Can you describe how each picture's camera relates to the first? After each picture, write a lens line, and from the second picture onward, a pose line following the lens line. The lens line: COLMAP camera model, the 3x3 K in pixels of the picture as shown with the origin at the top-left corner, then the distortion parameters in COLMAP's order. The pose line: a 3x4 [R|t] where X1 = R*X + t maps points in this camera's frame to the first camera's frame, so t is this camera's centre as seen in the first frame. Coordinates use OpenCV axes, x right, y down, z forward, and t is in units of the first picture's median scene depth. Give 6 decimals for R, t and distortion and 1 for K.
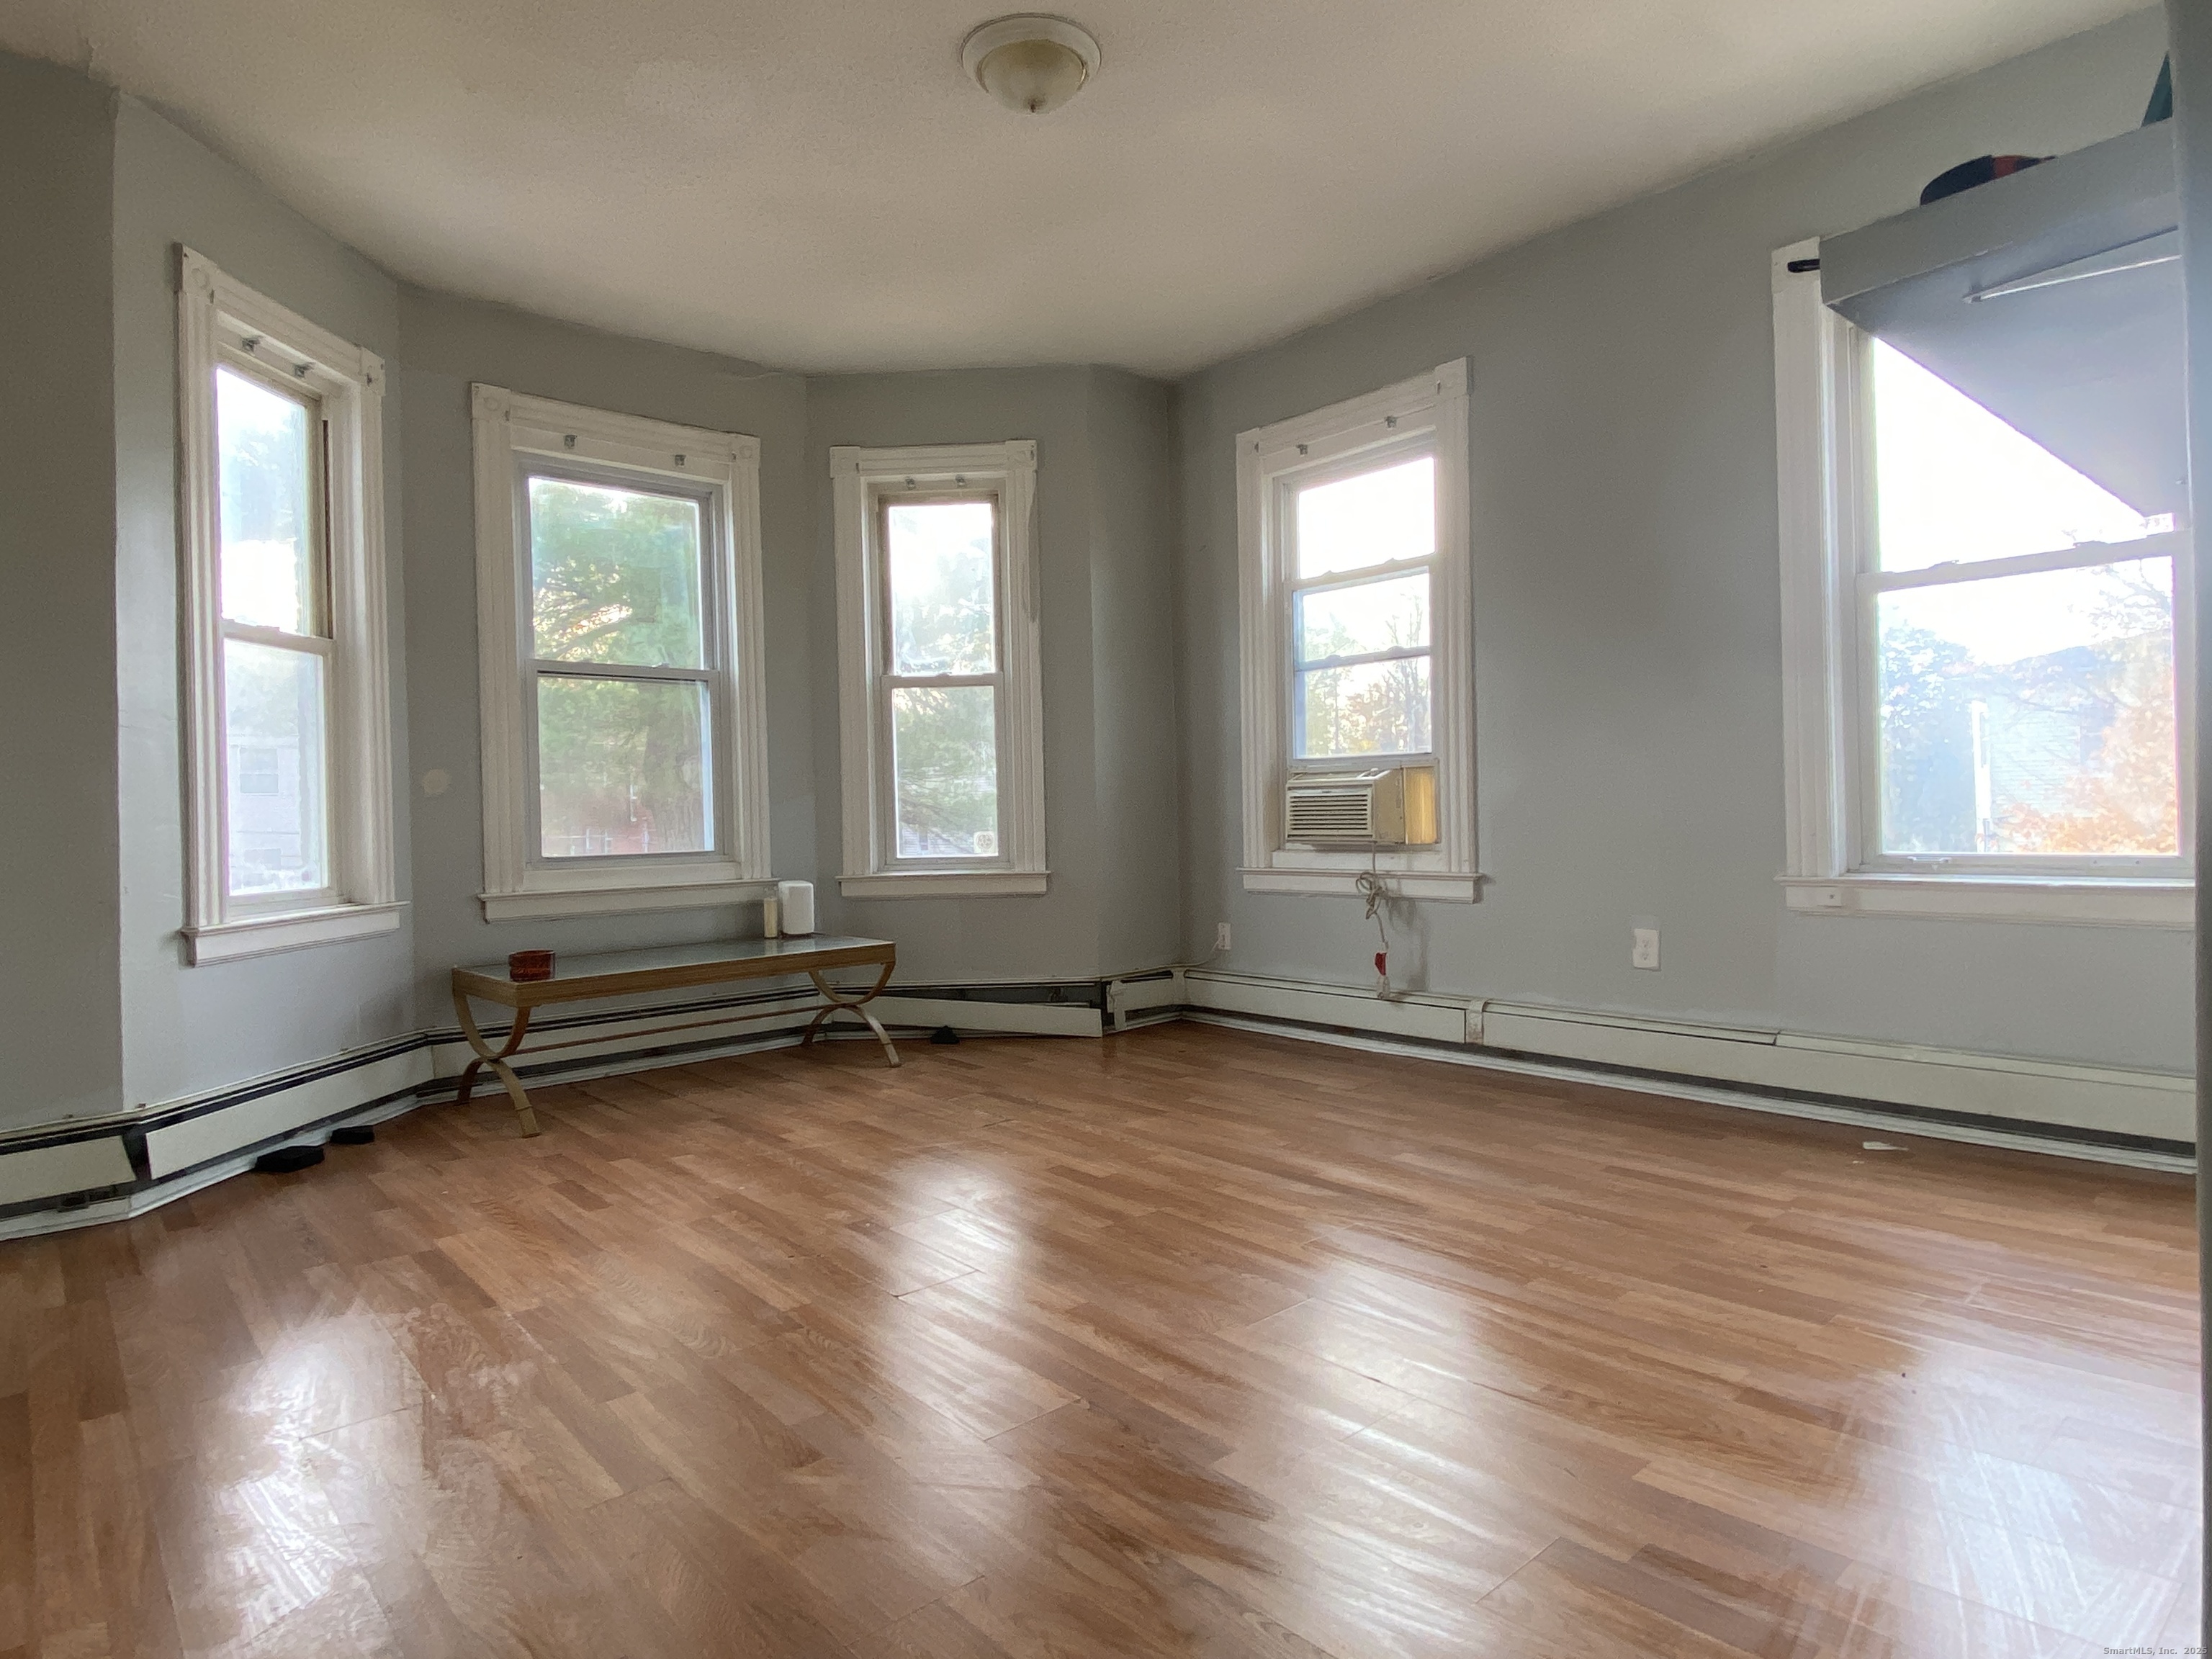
lens RADIAL K [[1252.8, 0, 1118.0], [0, 1252.8, 820.5], [0, 0, 1]] dist [0.032066, -0.032180]
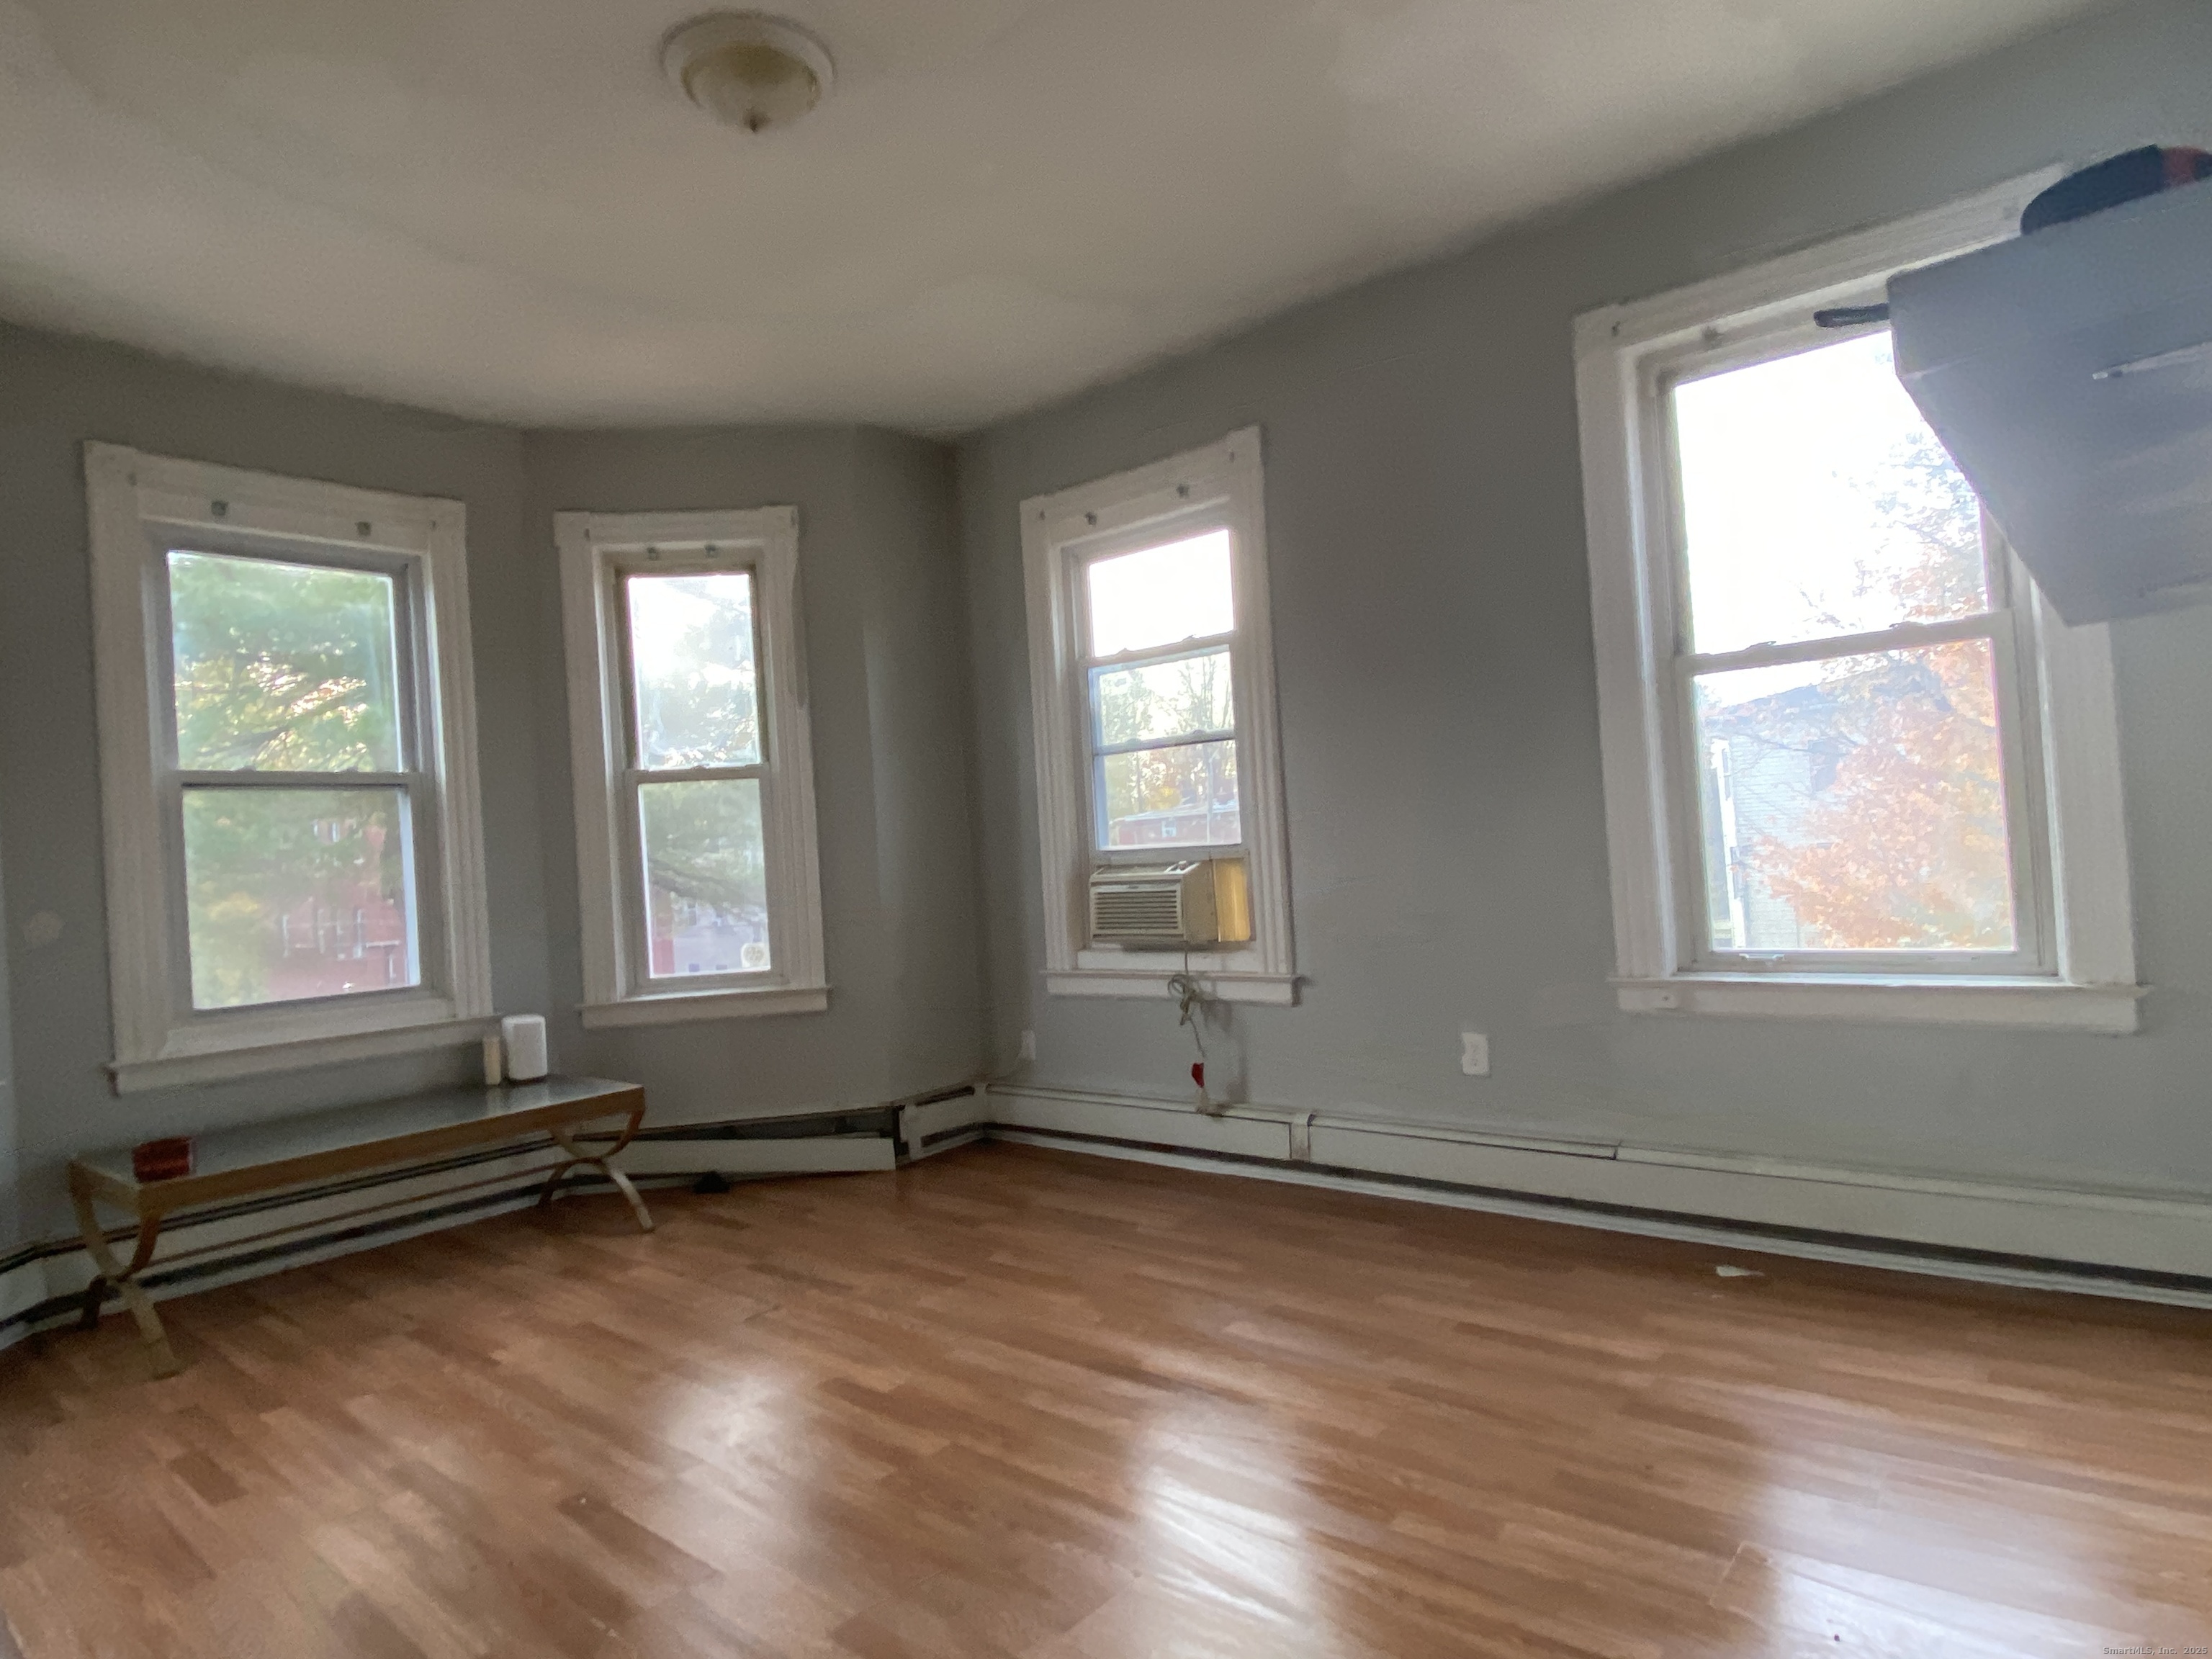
lens RADIAL K [[1252.8, 0, 1113.2], [0, 1252.8, 834.7], [0, 0, 1]] dist [0.032066, -0.032180]
pose [[0.988038, -0.036379, 0.149856, 0.017735], [0.040749, 0.998826, -0.026194, -0.041648], [-0.148727, 0.031987, 0.988361, 0.100223]]
